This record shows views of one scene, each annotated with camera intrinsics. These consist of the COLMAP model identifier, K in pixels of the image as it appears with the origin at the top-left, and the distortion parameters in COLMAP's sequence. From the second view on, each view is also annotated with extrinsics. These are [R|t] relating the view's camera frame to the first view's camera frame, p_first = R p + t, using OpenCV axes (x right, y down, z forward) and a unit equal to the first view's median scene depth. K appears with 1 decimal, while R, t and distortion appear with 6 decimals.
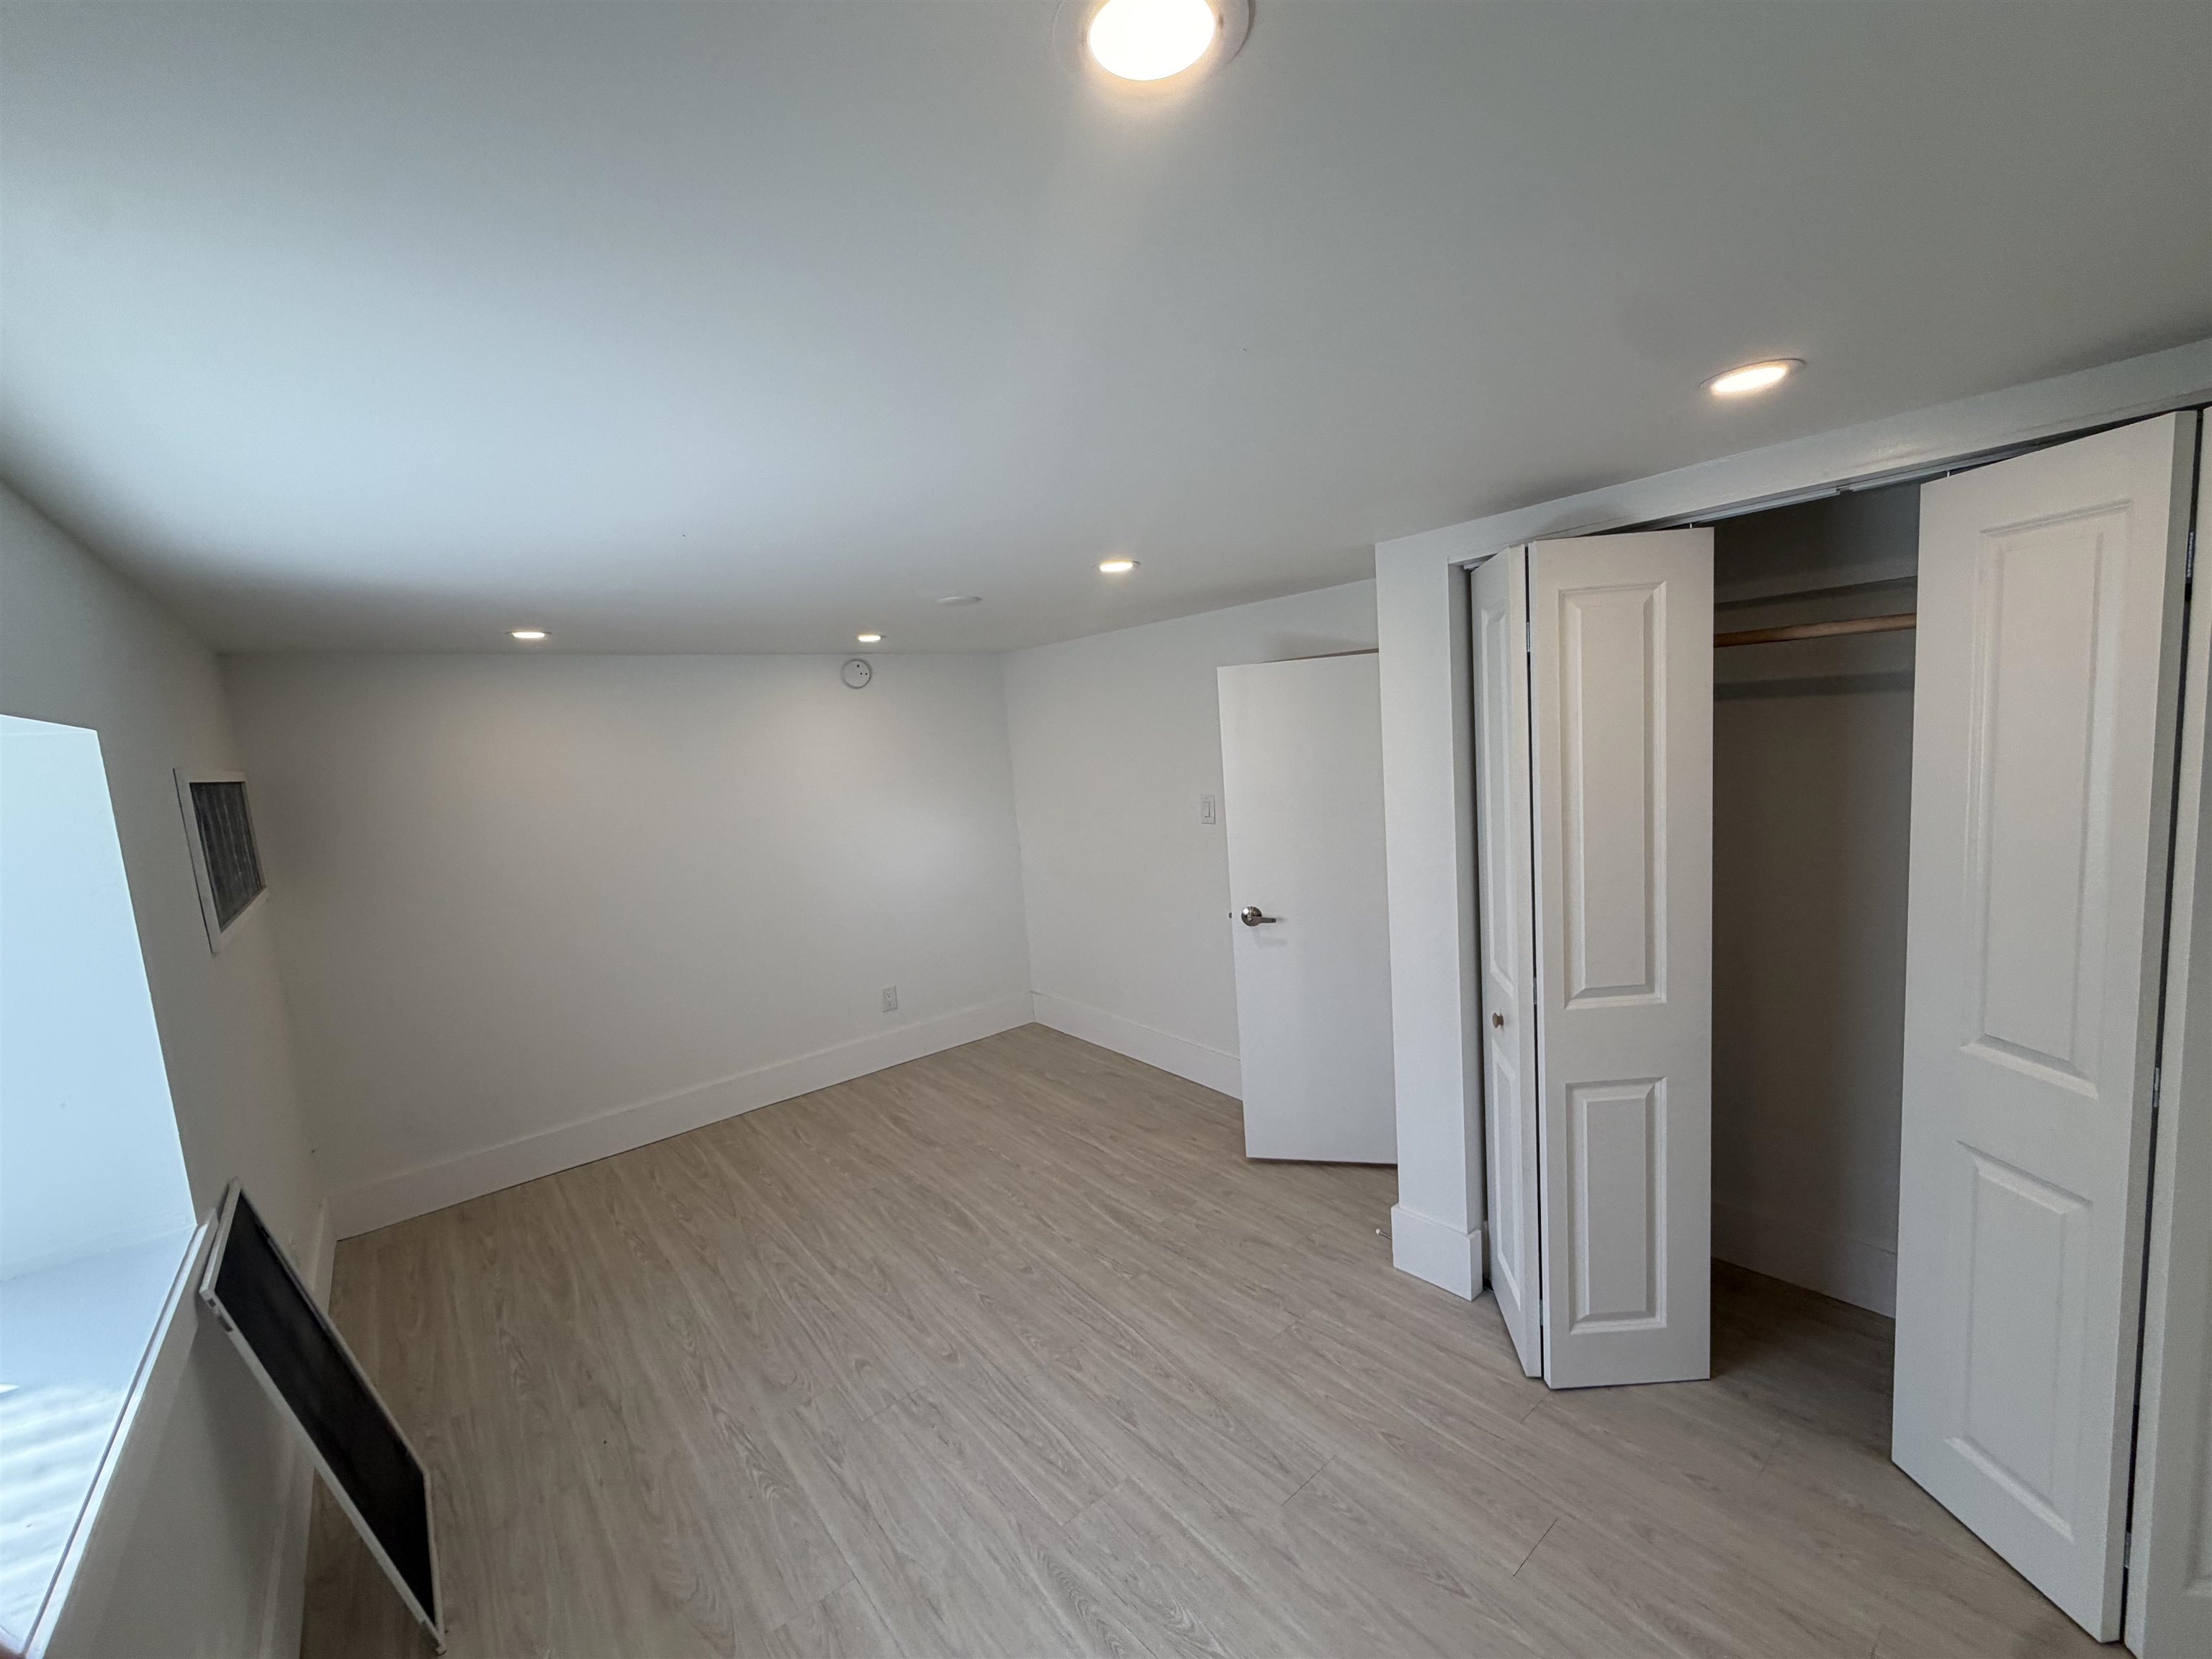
lens RADIAL K [[896.4, 0, 1109.8], [0, 896.4, 829.9], [0, 0, 1]] dist [0.001406, -0.000368]
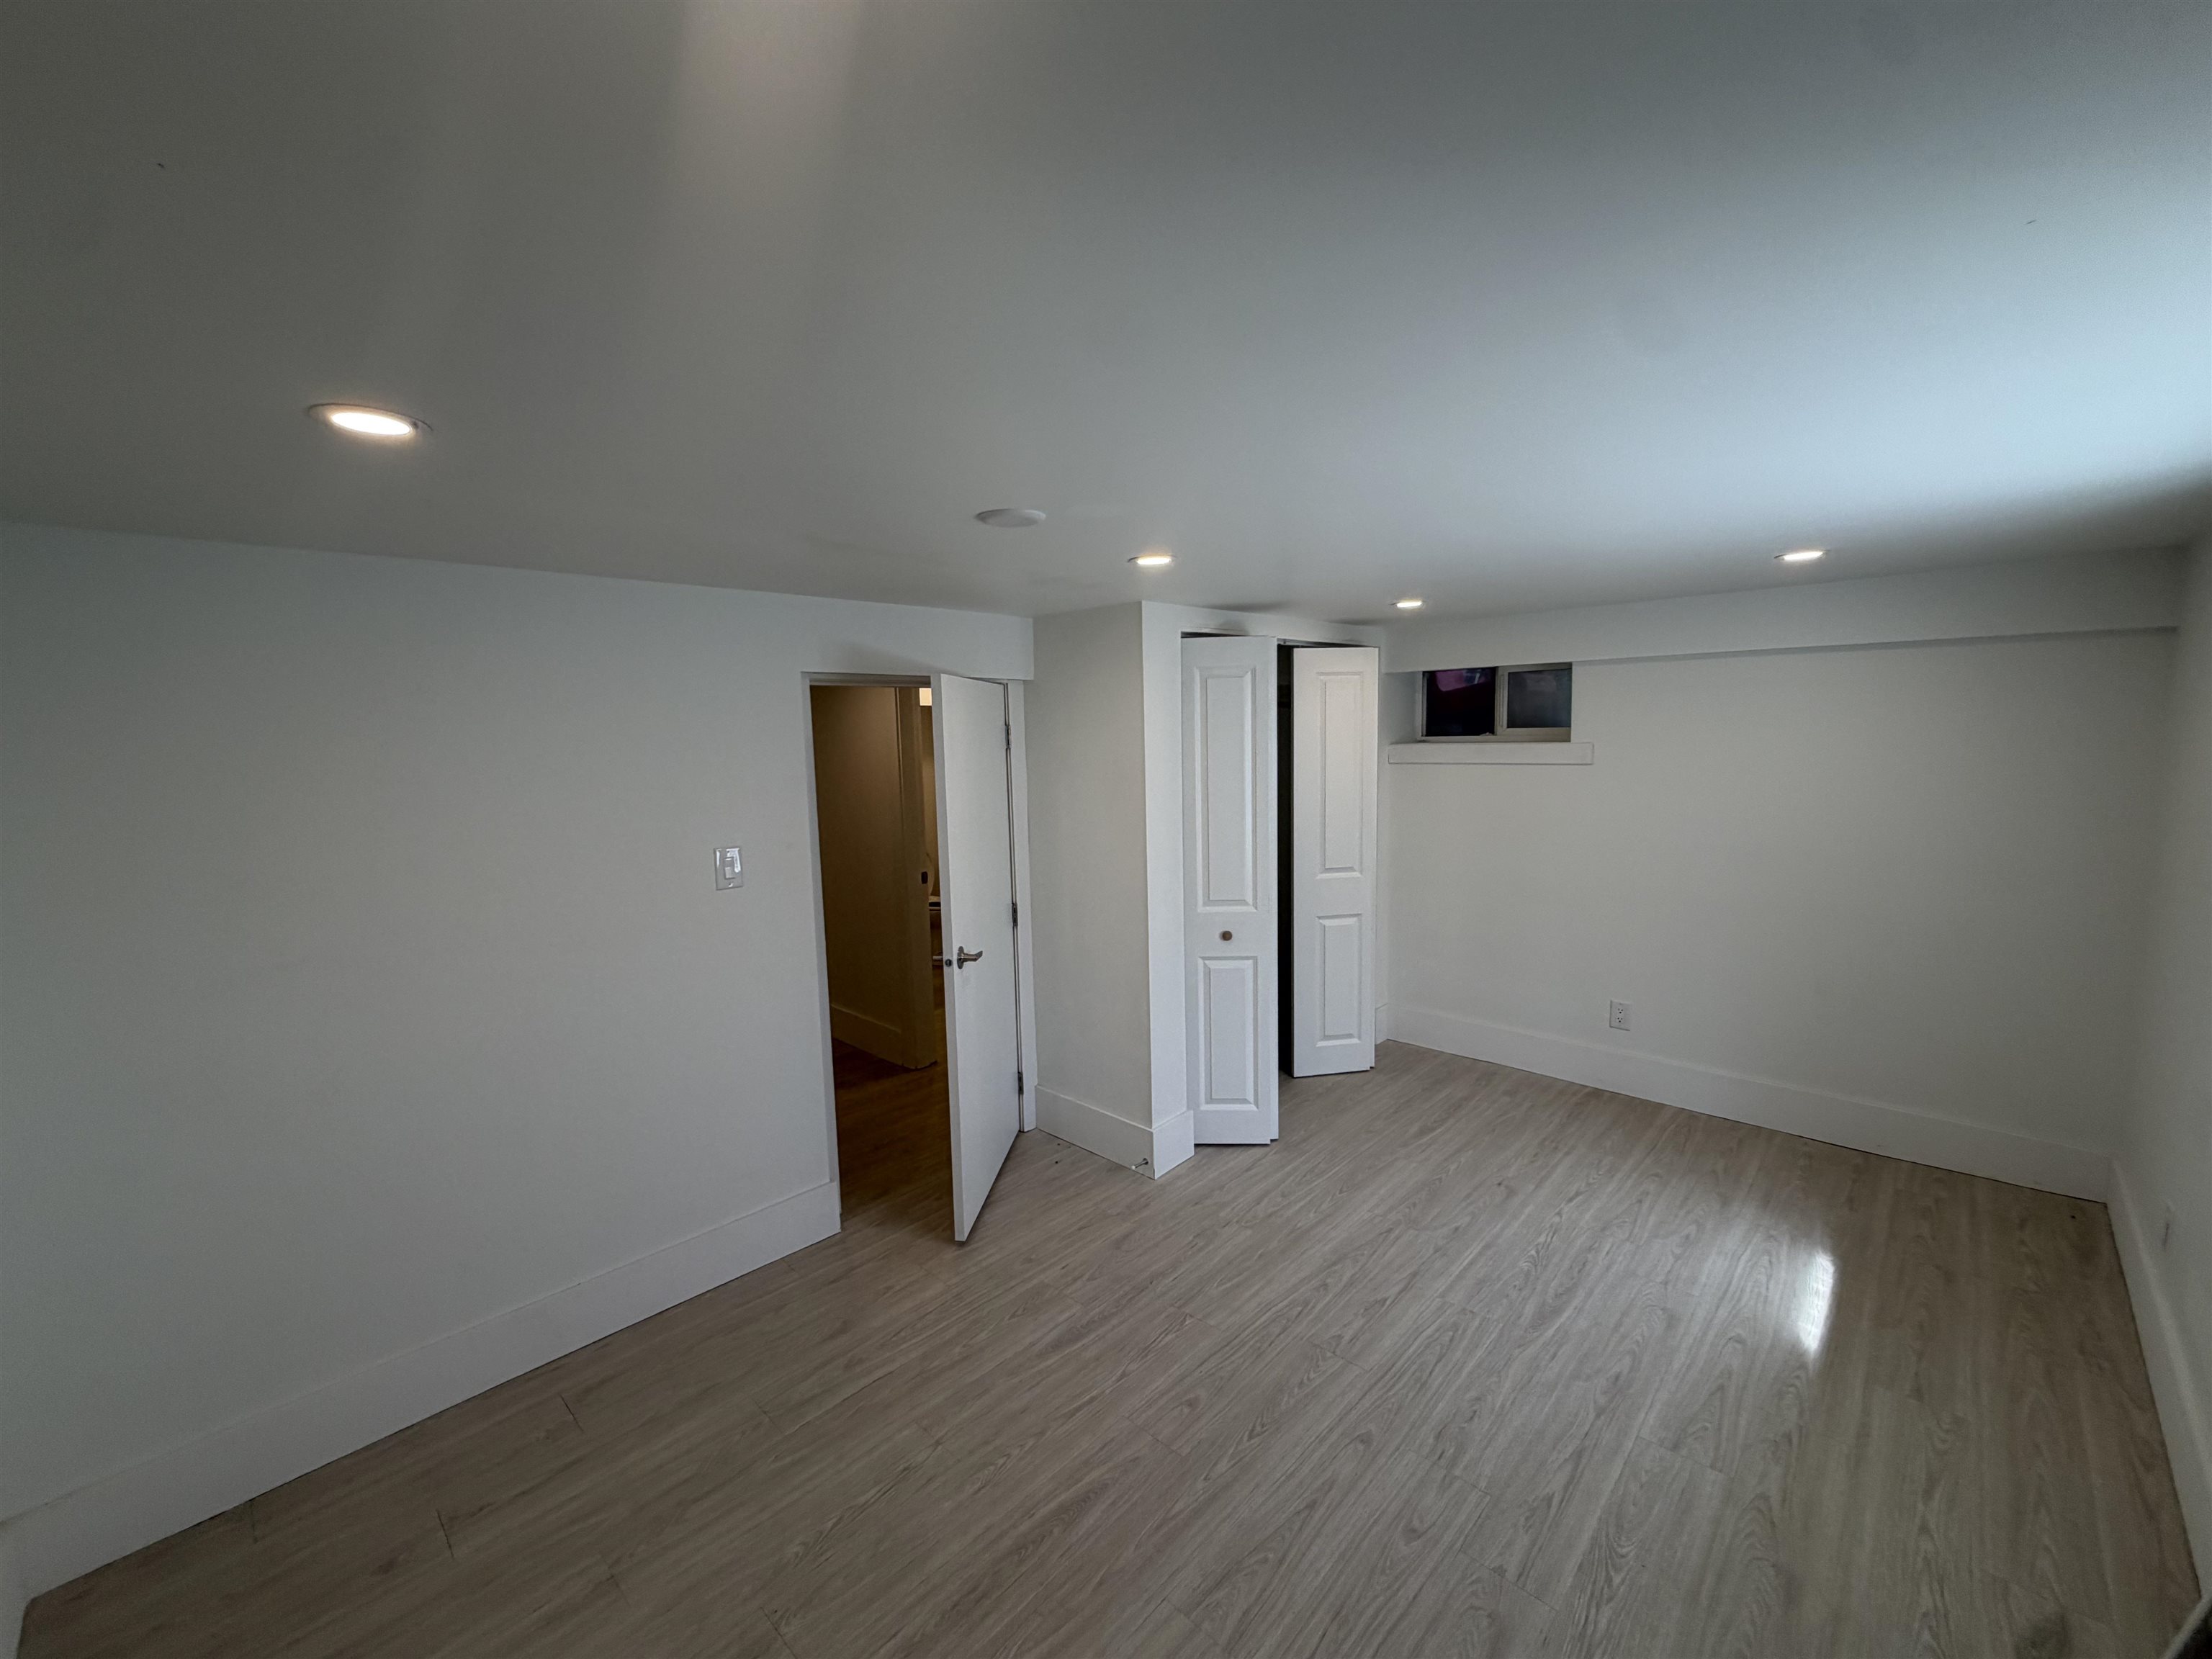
lens RADIAL K [[896.4, 0, 1109.8], [0, 896.4, 829.9], [0, 0, 1]] dist [0.001406, -0.000368]
pose [[-0.120158, -0.035523, 0.992119, -1.097616], [0.147611, 0.987612, 0.053239, -0.079792], [-0.981719, 0.152845, -0.113426, 1.397888]]
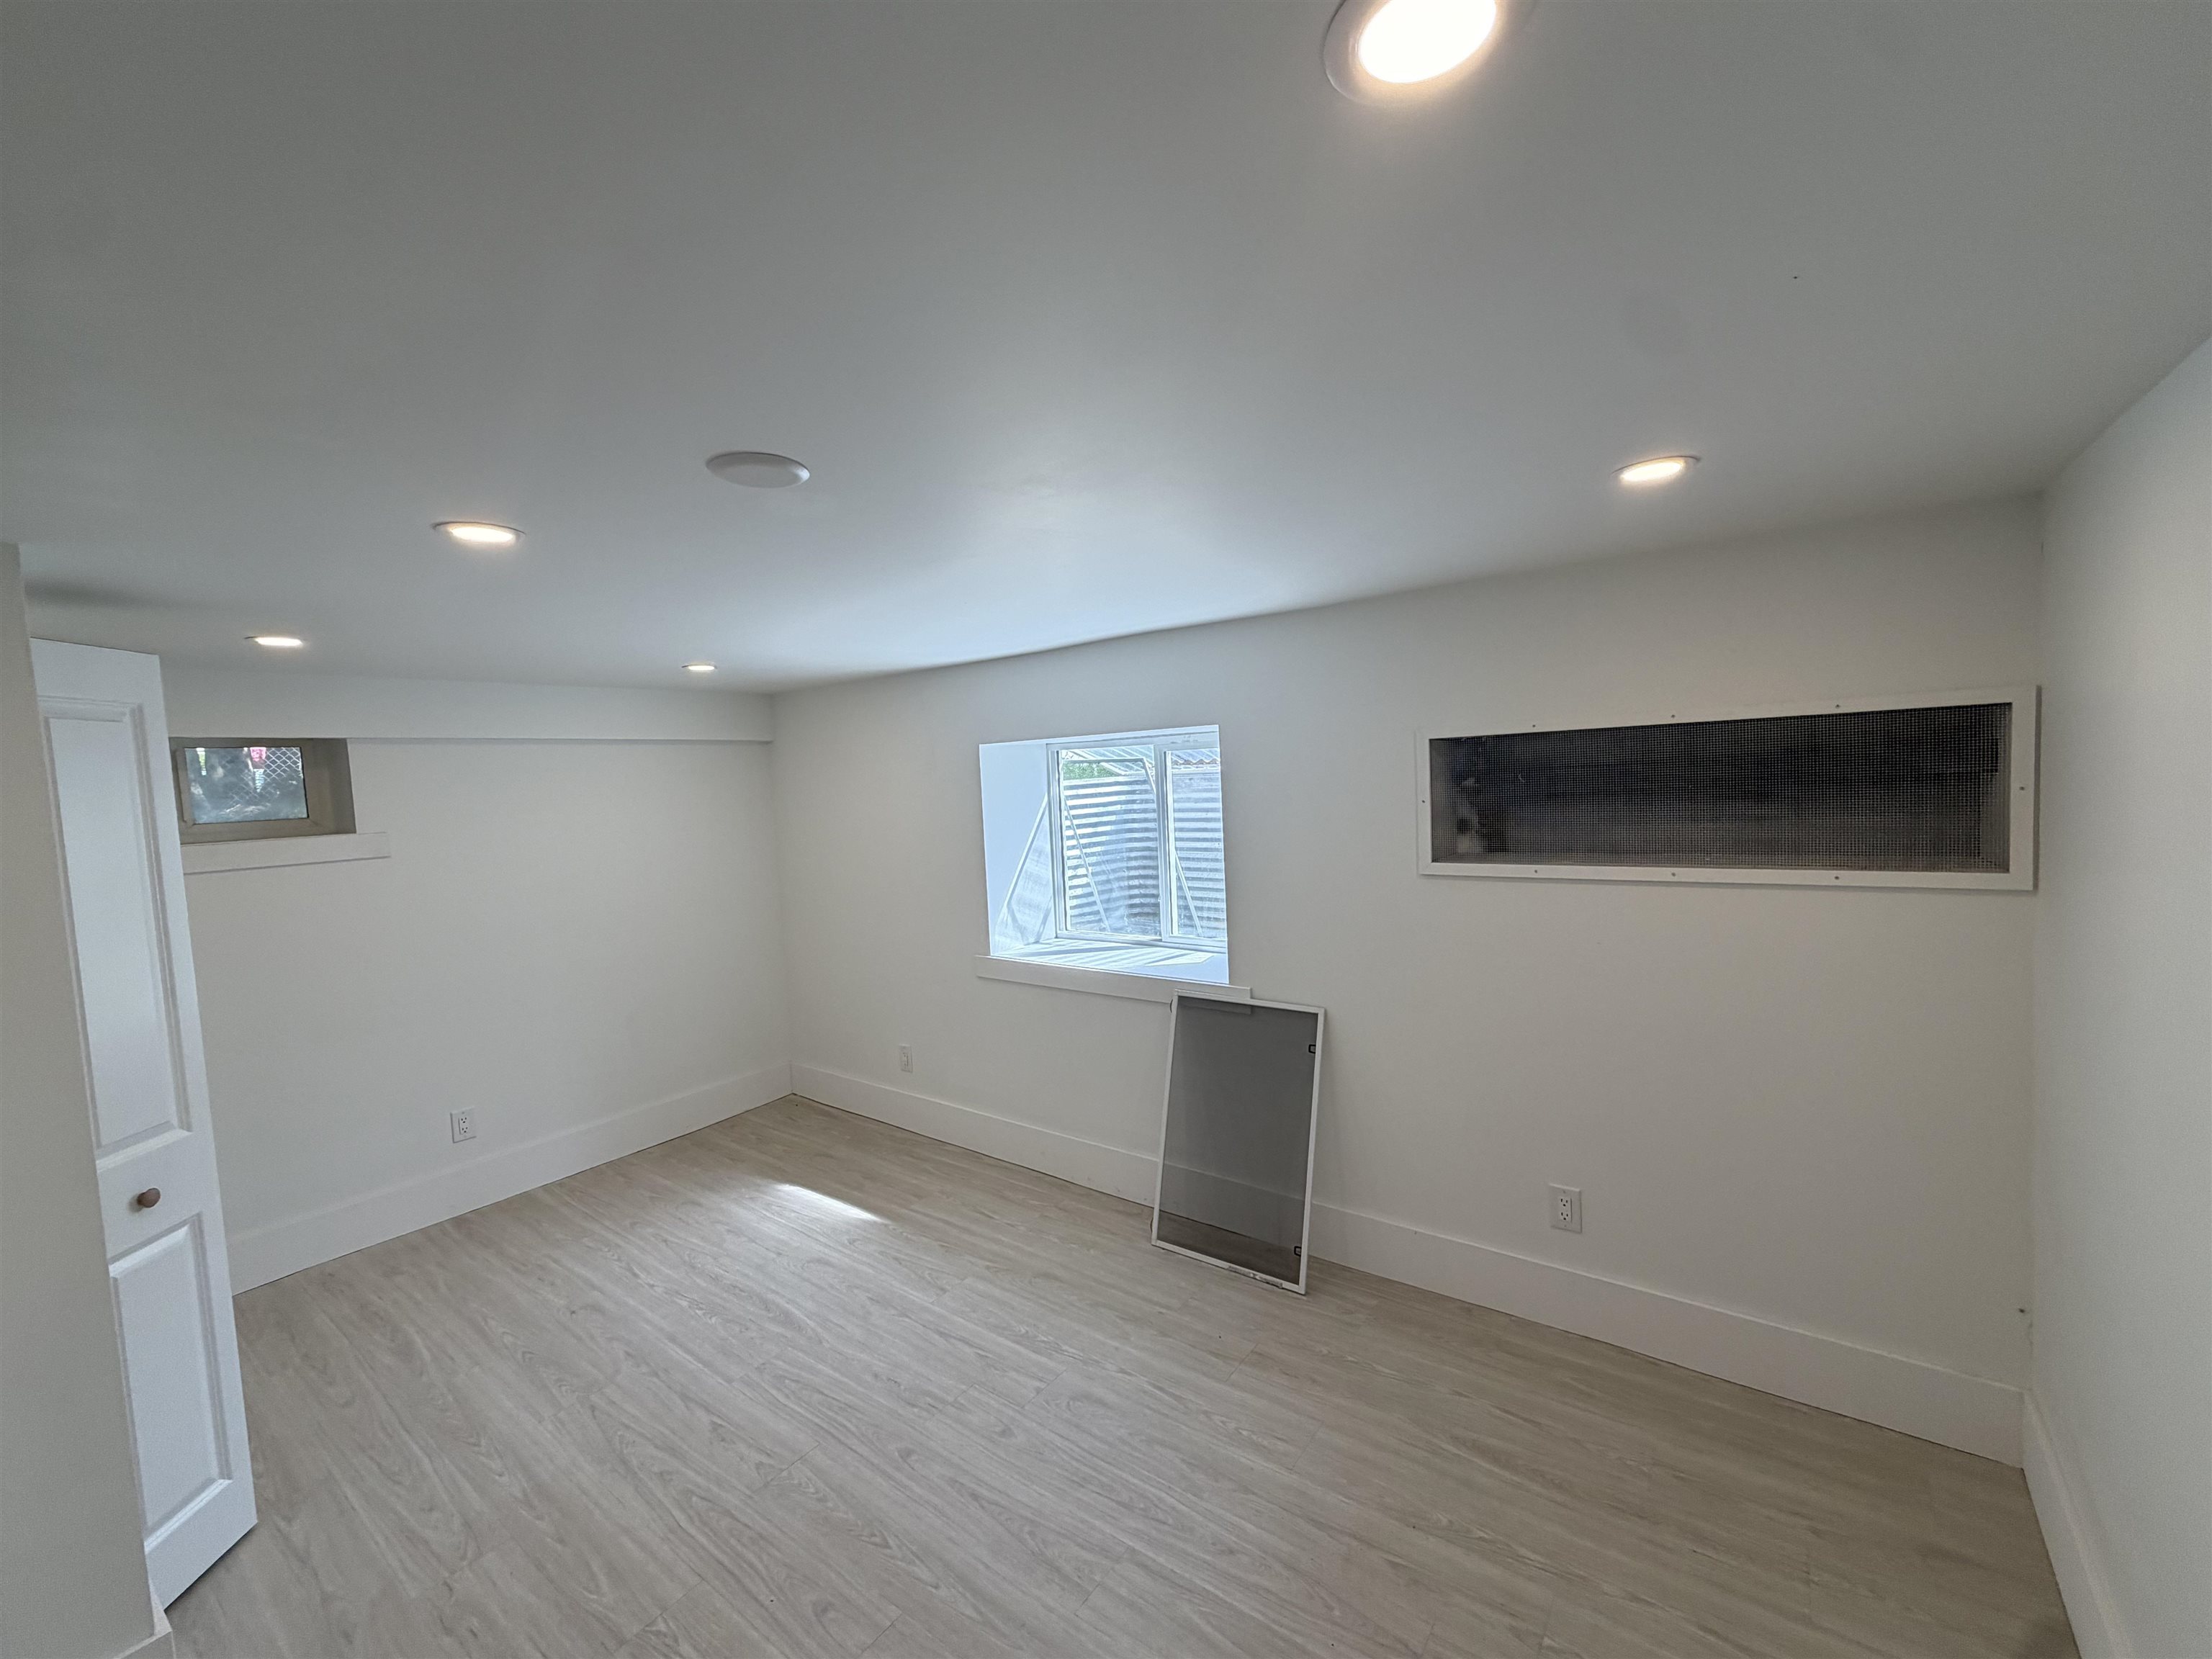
lens RADIAL K [[896.4, 0, 1109.8], [0, 896.4, 829.9], [0, 0, 1]] dist [0.001406, -0.000368]
pose [[-0.964016, 0.136885, -0.227895, -0.284595], [0.093337, 0.976950, 0.191981, -0.200803], [0.248921, 0.163801, -0.954572, 2.026797]]
